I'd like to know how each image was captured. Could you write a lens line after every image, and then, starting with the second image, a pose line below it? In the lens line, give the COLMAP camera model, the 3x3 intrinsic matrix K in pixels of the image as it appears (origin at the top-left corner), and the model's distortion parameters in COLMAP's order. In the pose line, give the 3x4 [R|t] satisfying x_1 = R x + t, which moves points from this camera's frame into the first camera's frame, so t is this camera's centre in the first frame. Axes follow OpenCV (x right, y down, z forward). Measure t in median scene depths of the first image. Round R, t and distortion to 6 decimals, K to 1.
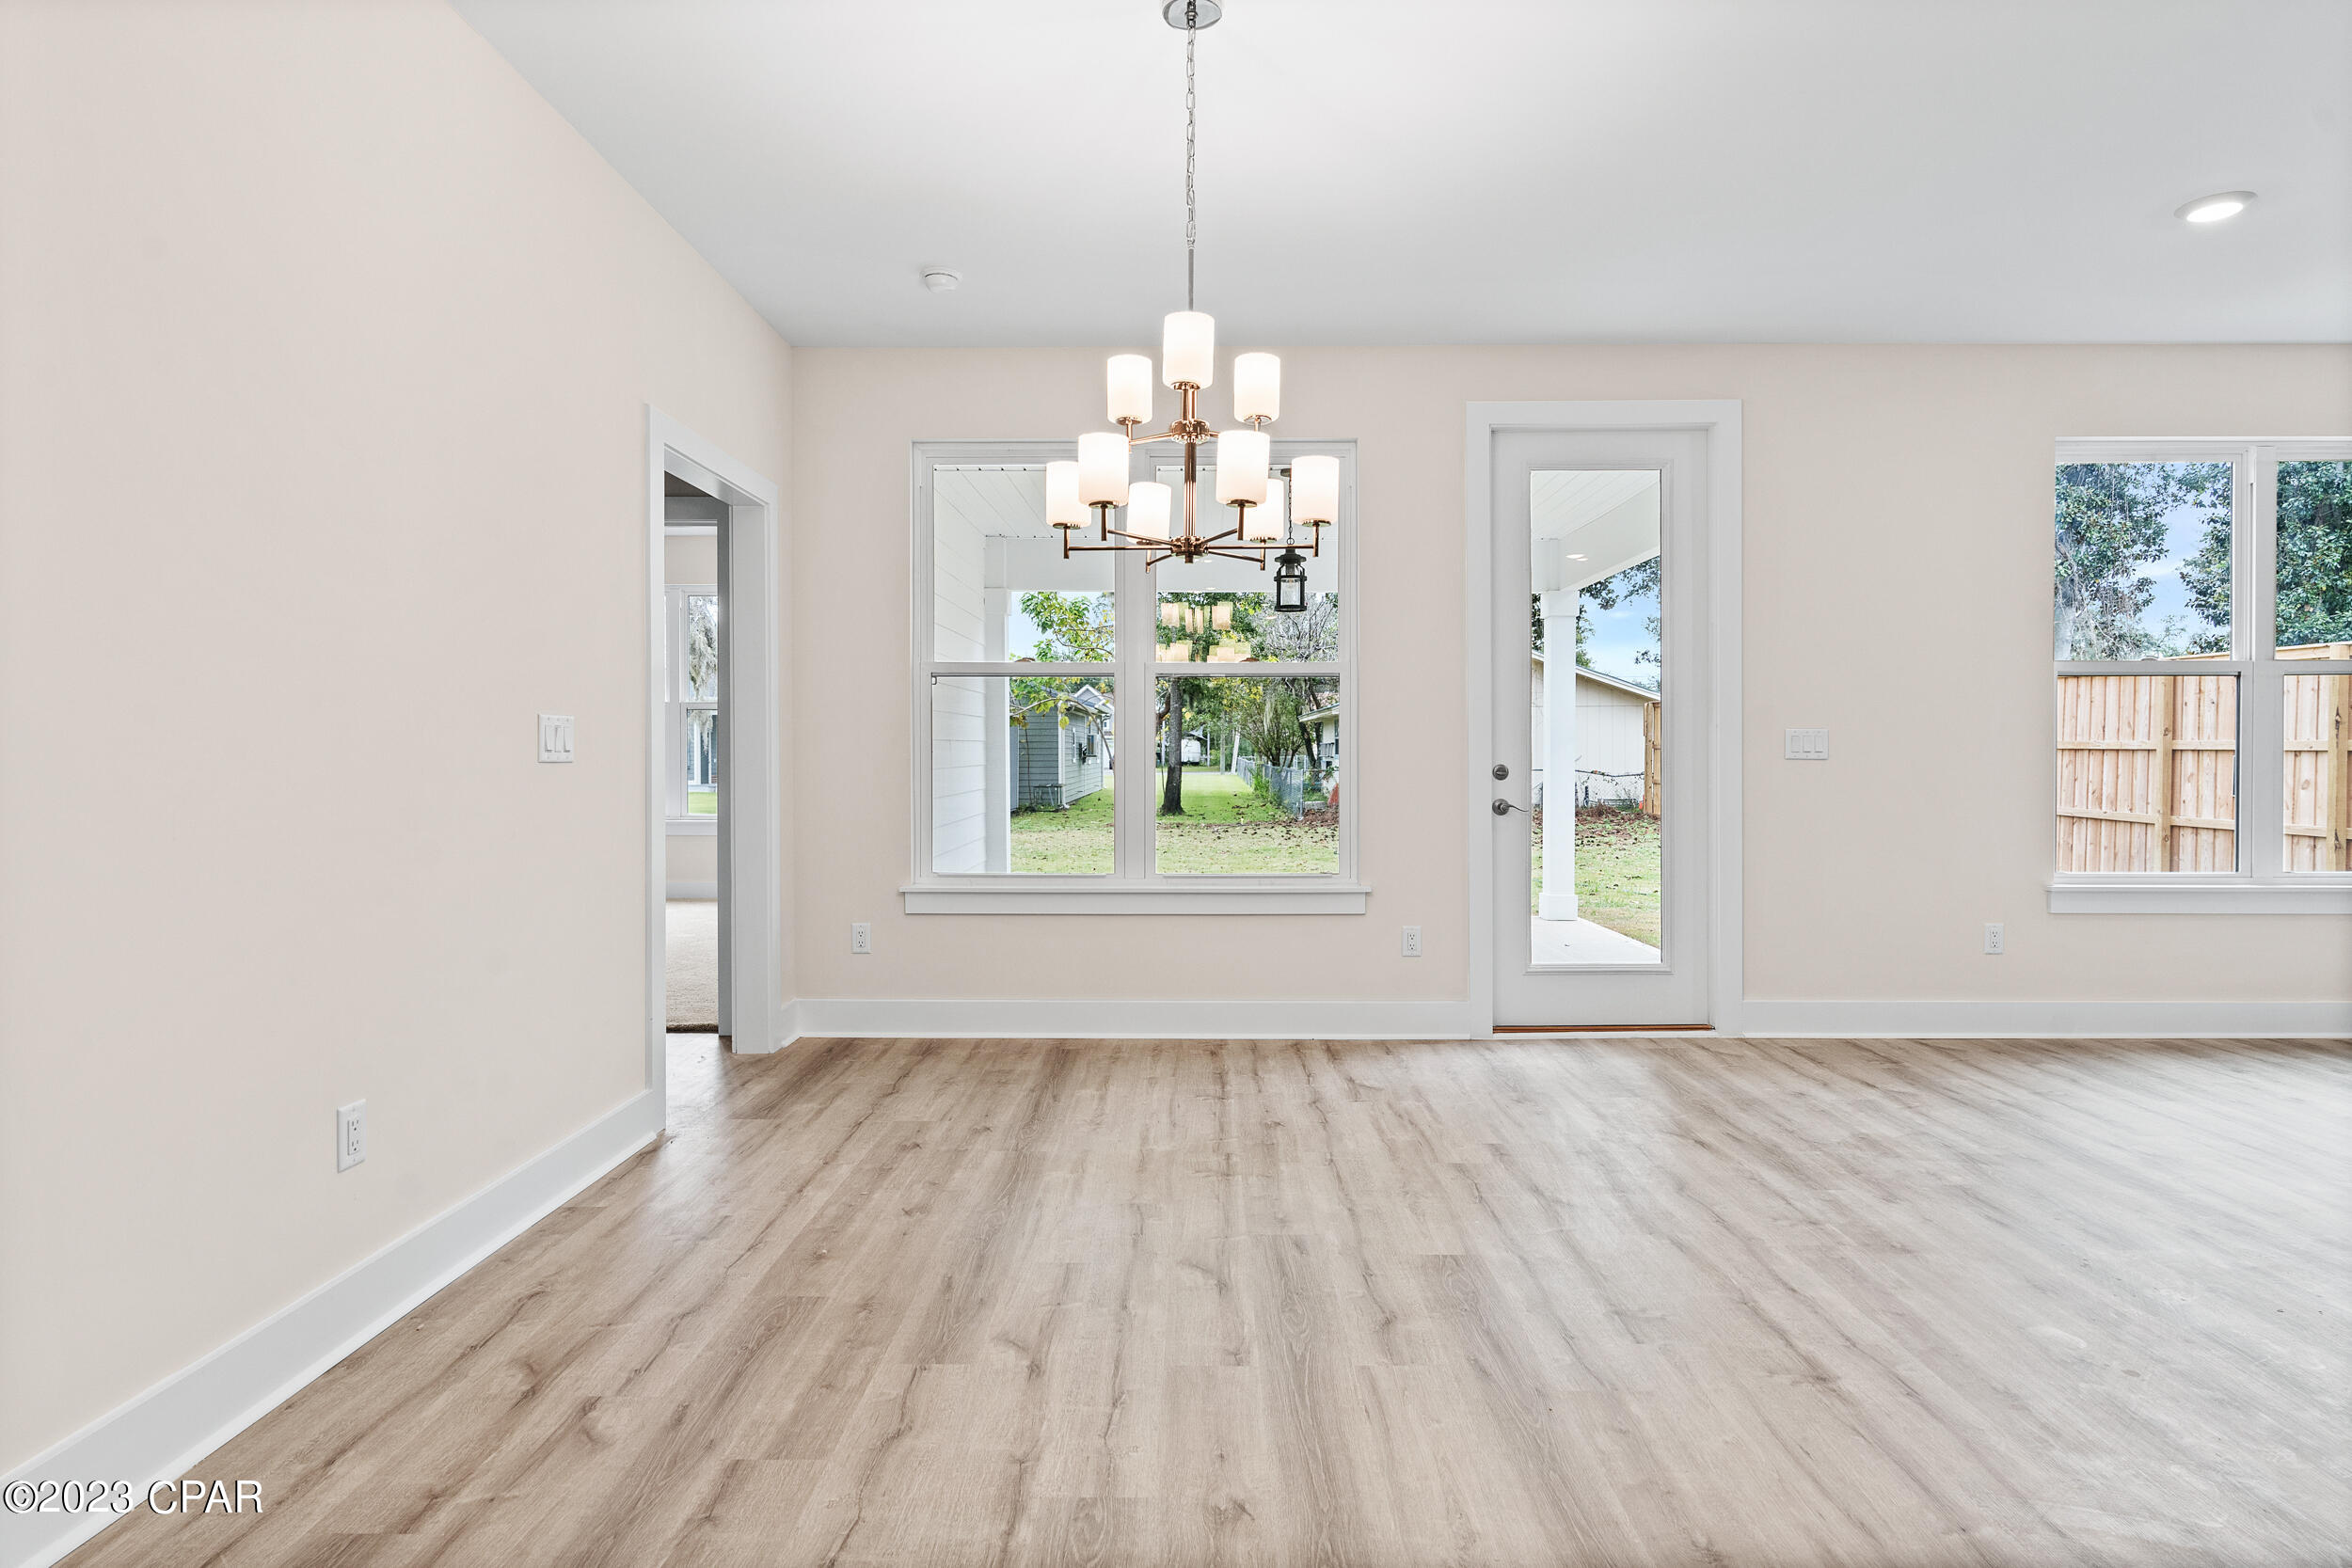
lens RADIAL K [[1227.3, 0, 1174.8], [0, 1227.3, 772.0], [0, 0, 1]] dist [-0.011932, 0.000585]
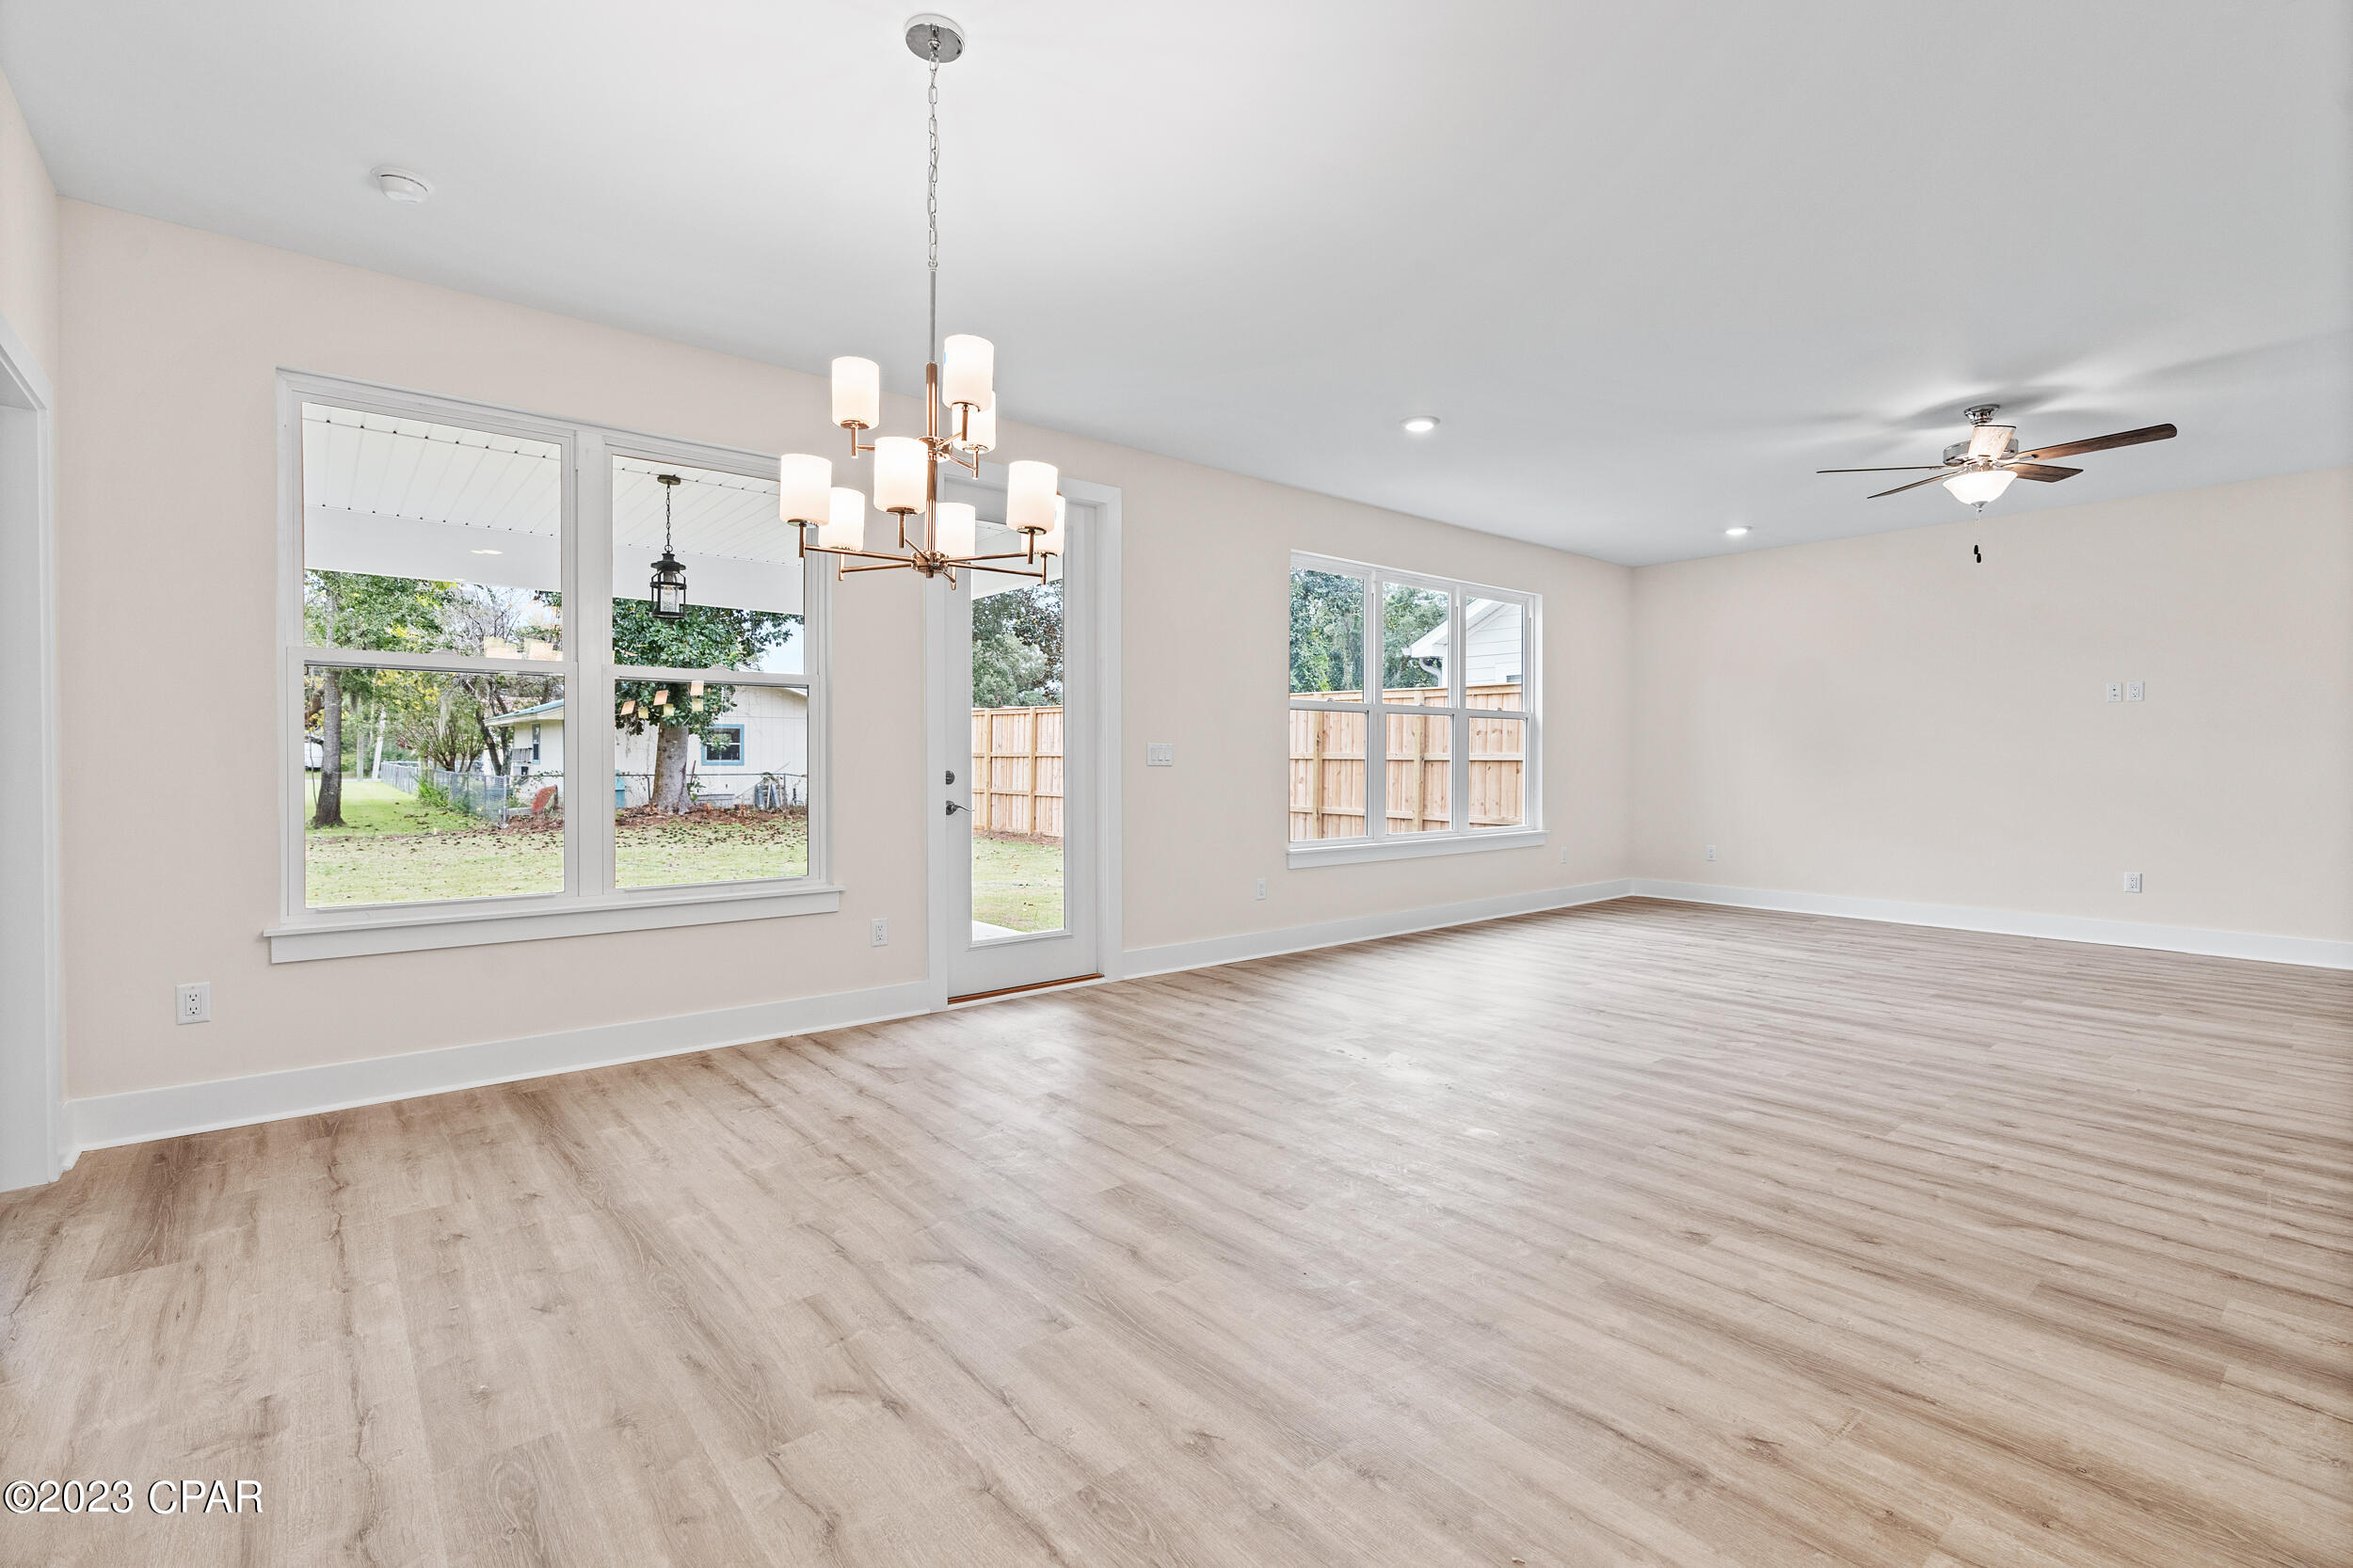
lens RADIAL K [[1062.6, 0, 1178.4], [0, 1062.6, 777.7], [0, 0, 1]] dist [-0.009858, 0.001668]
pose [[0.756242, -0.009296, 0.654226, -0.234661], [0.007608, 0.999956, 0.005413, -0.003601], [-0.654248, 0.000884, 0.756280, 0.109188]]
